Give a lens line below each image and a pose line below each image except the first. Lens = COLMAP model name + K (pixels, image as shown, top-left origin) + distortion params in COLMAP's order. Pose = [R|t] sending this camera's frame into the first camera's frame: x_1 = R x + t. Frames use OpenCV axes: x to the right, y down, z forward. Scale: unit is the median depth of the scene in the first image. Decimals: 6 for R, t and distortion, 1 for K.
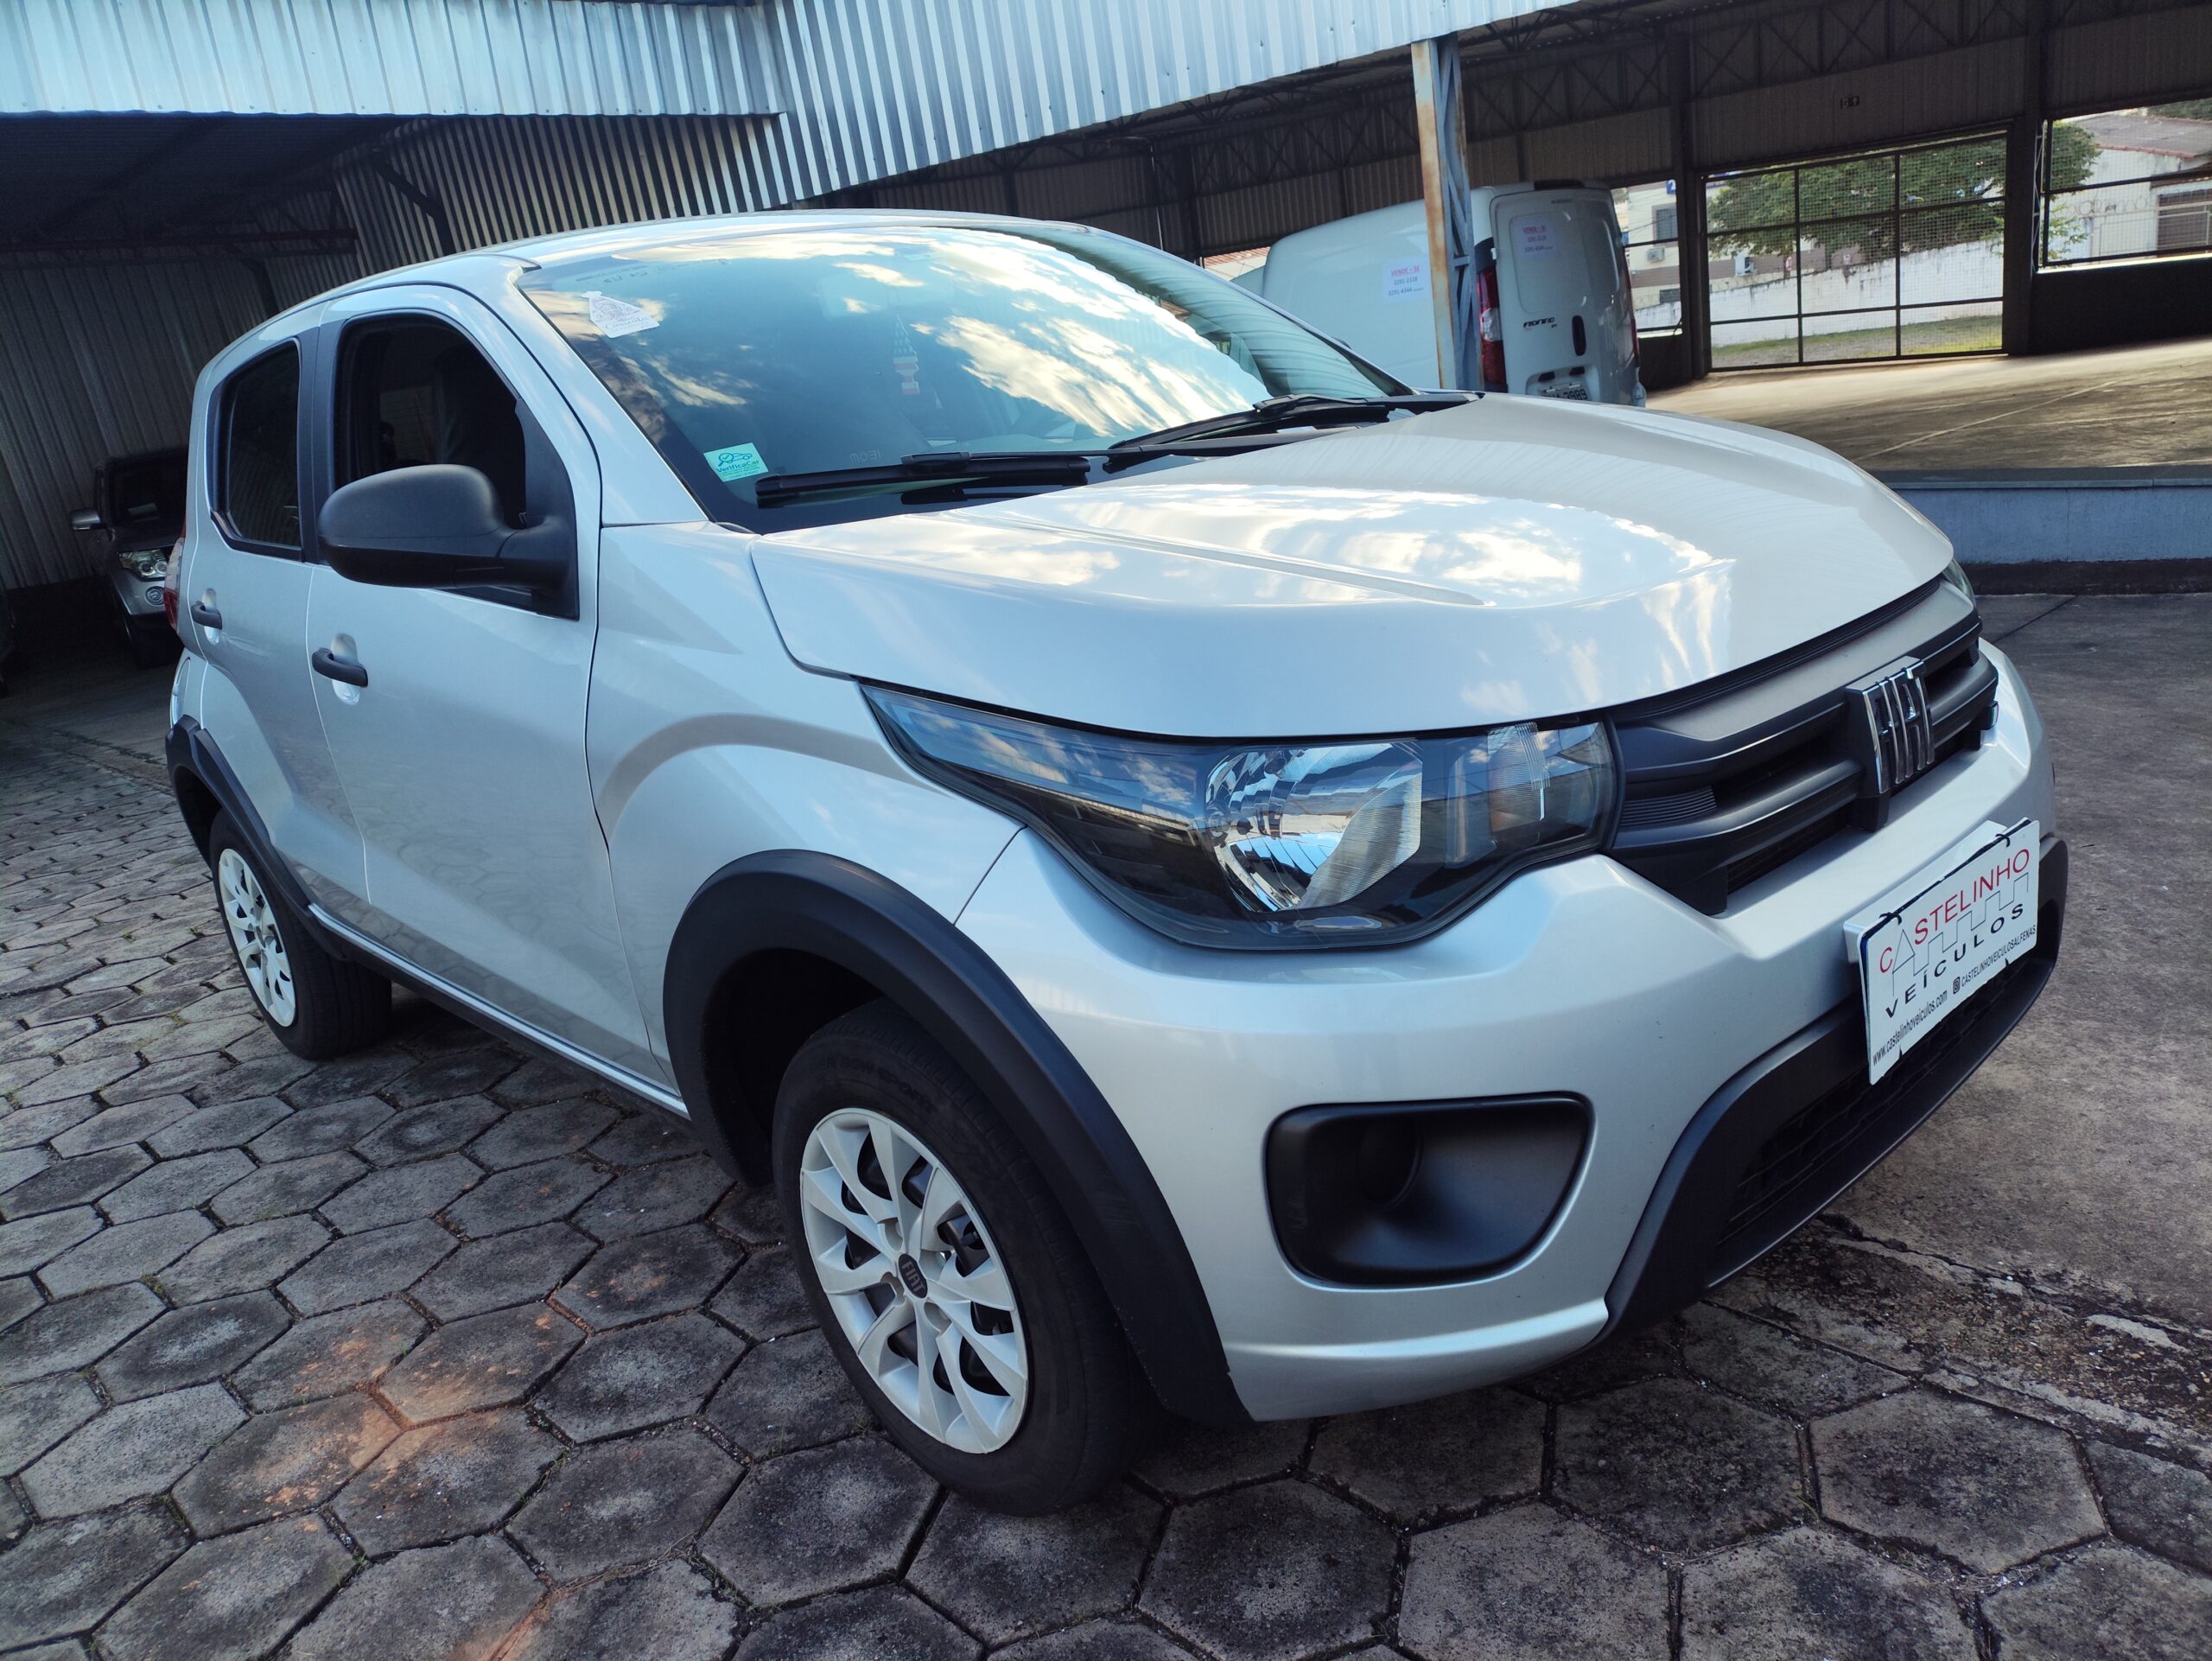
lens RADIAL K [[1641.8, 0, 1108.5], [0, 1641.8, 834.2], [0, 0, 1]] dist [-0.001640, 0.019144]
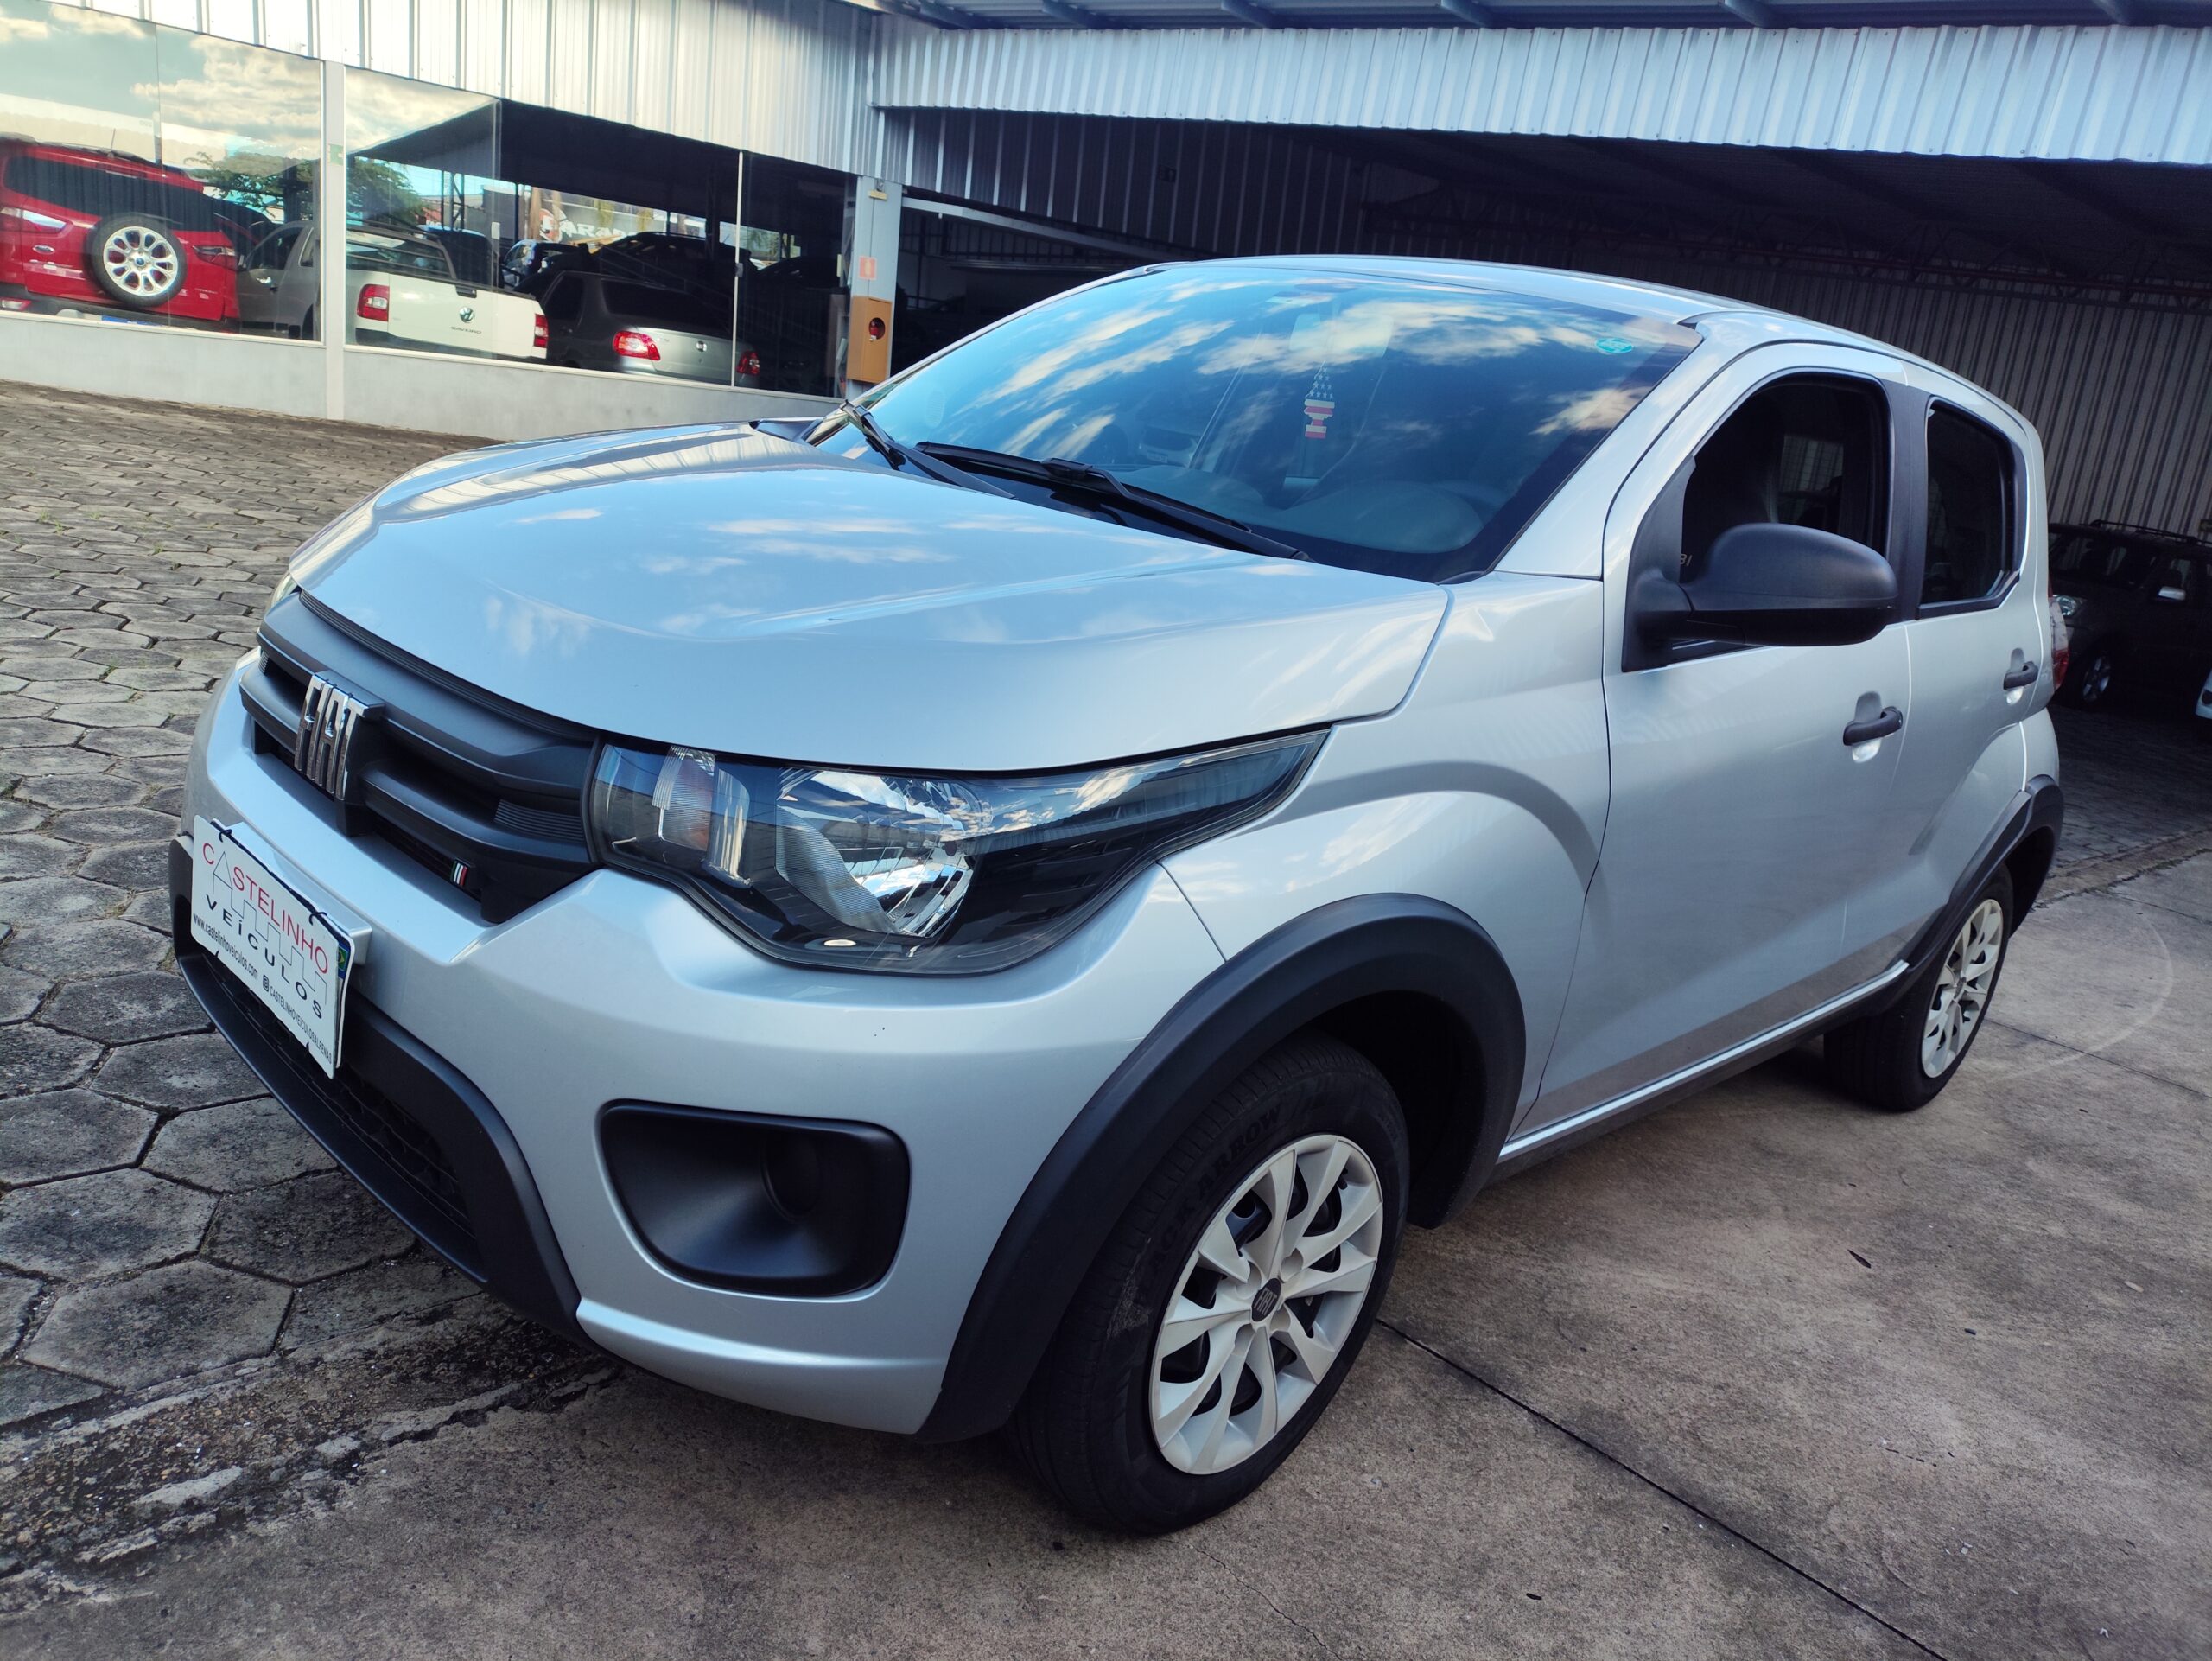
lens RADIAL K [[1641.8, 0, 1101.9], [0, 1641.8, 830.9], [0, 0, 1]] dist [-0.001640, 0.019144]
pose [[0.017600, 0.403979, -0.914599, 1.403672], [-0.436464, 0.826086, 0.356484, -0.575279], [0.899549, 0.392916, 0.190861, 1.210063]]
